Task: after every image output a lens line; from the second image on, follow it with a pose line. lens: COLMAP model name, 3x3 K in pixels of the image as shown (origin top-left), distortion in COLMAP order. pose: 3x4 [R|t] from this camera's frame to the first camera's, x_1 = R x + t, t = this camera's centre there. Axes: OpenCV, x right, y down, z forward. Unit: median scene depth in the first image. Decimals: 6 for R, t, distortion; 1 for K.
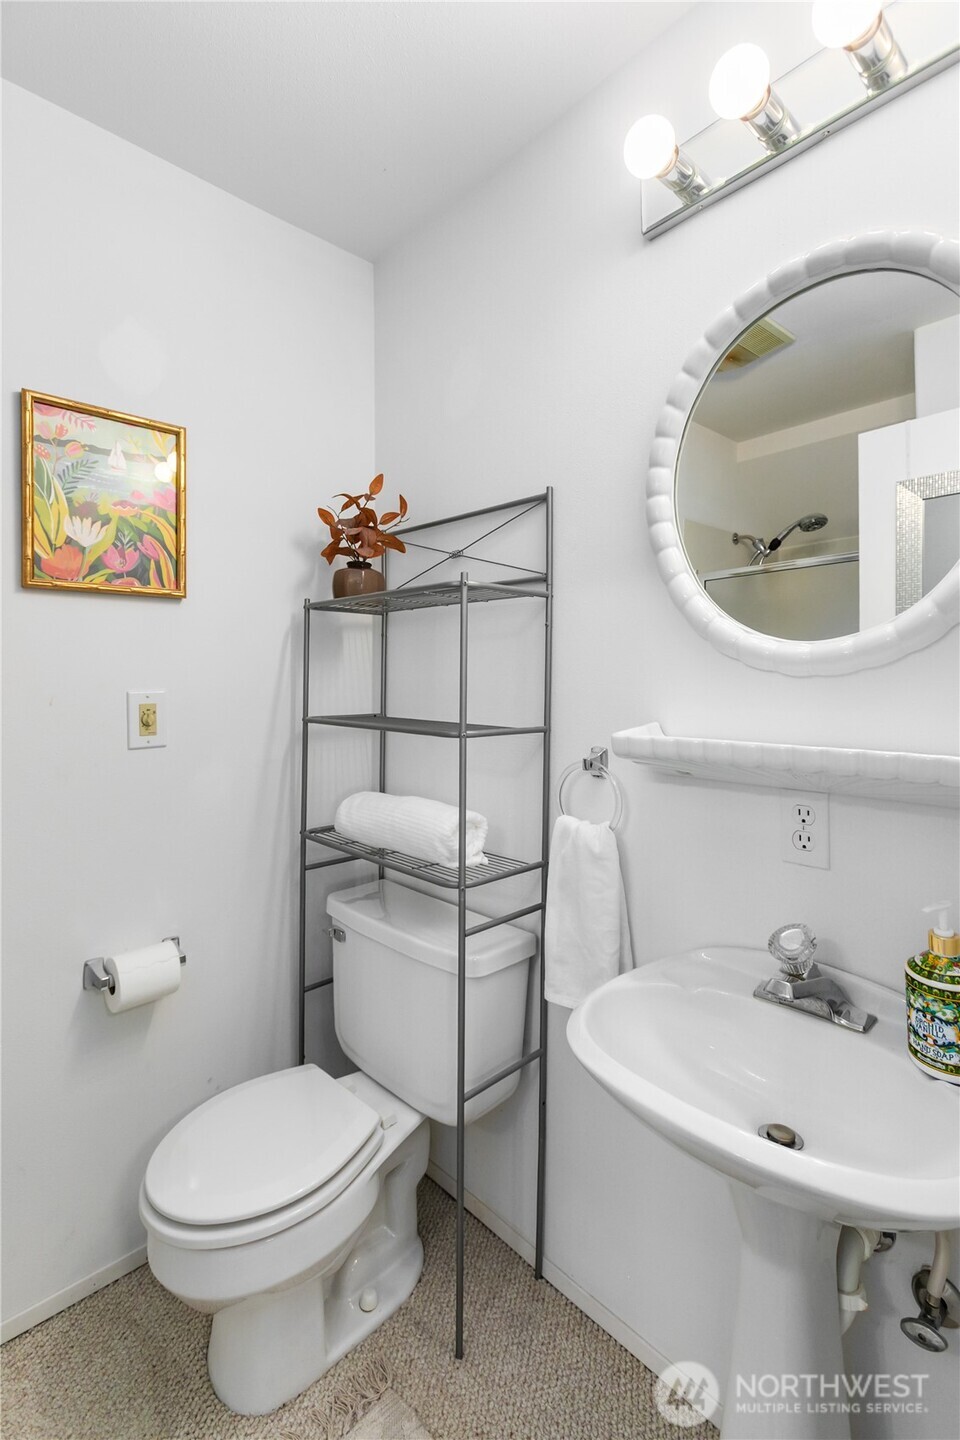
lens RADIAL K [[649.1, 0, 511.8], [0, 649.1, 708.6], [0, 0, 1]] dist [0.000610, 0.002363]
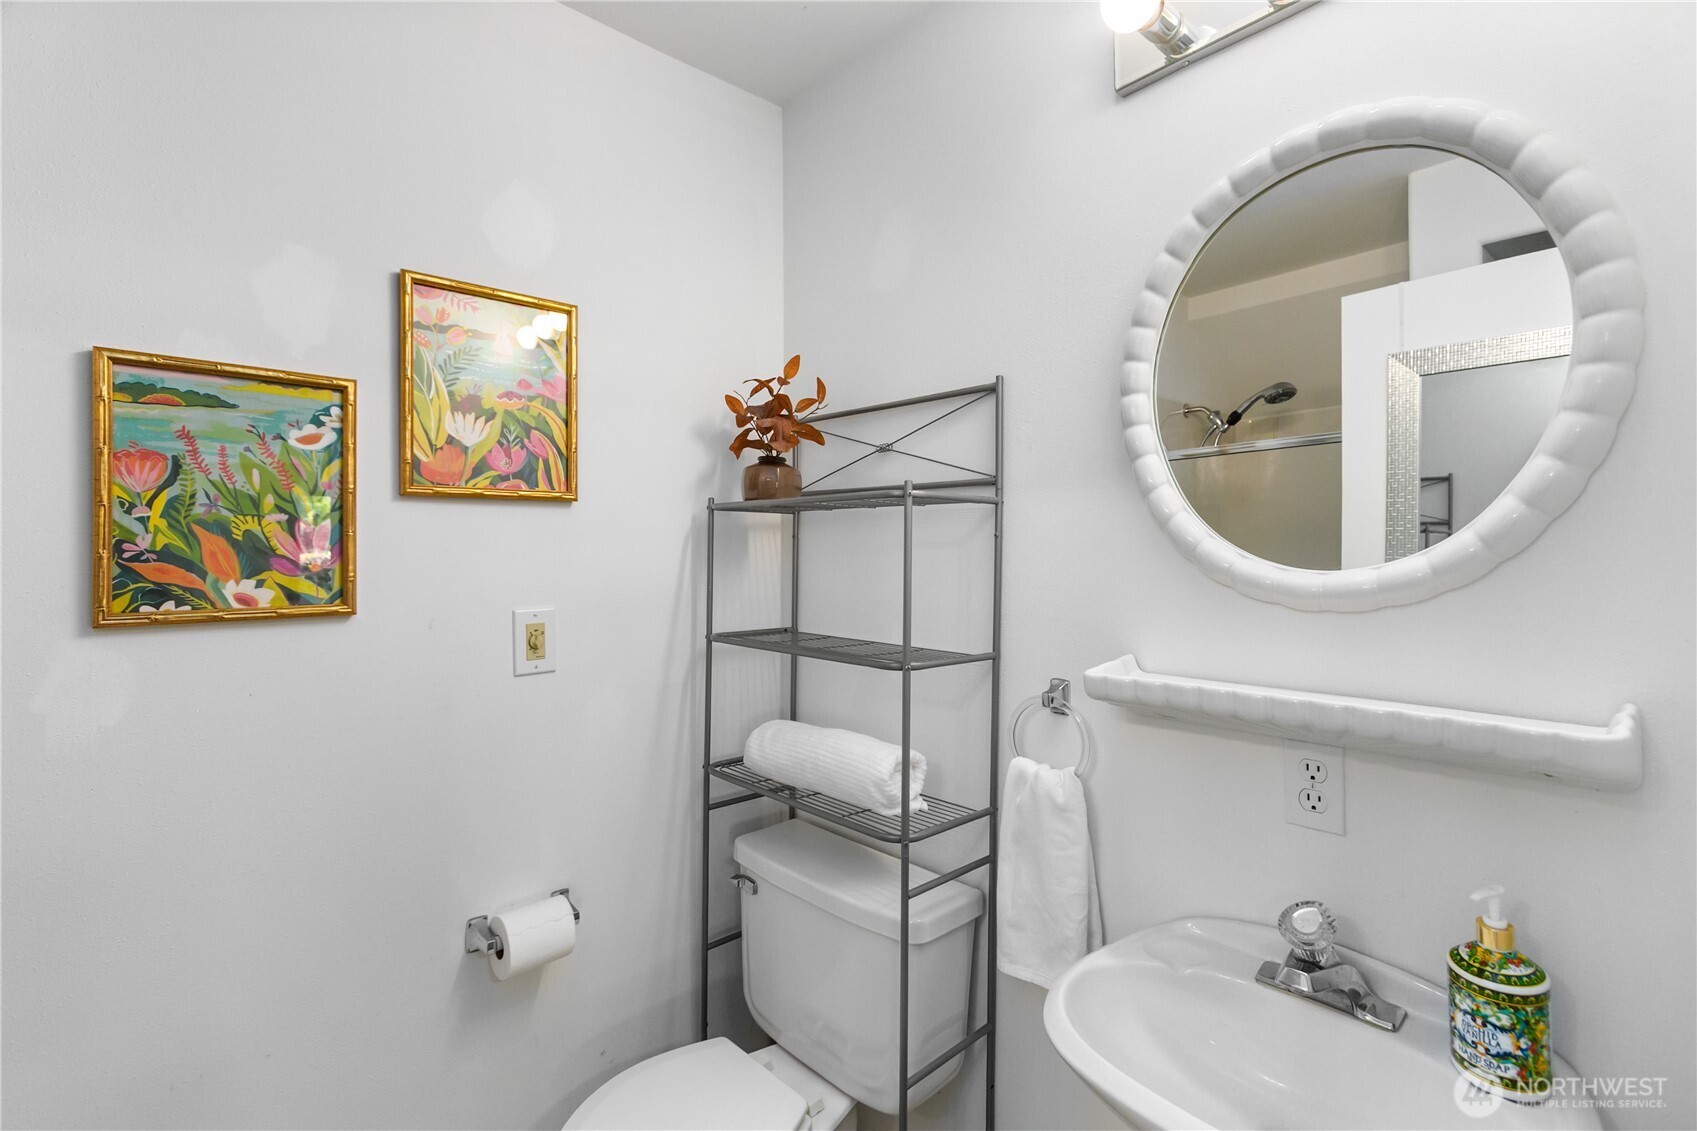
lens RADIAL K [[764.9, 0, 846.4], [0, 764.9, 556.2], [0, 0, 1]] dist [0.000610, 0.002363]
pose [[0.999916, 0.001033, -0.012922, -0.133634], [-0.001006, 0.999997, 0.002118, -0.103639], [0.012924, -0.002105, 0.999914, -0.024153]]
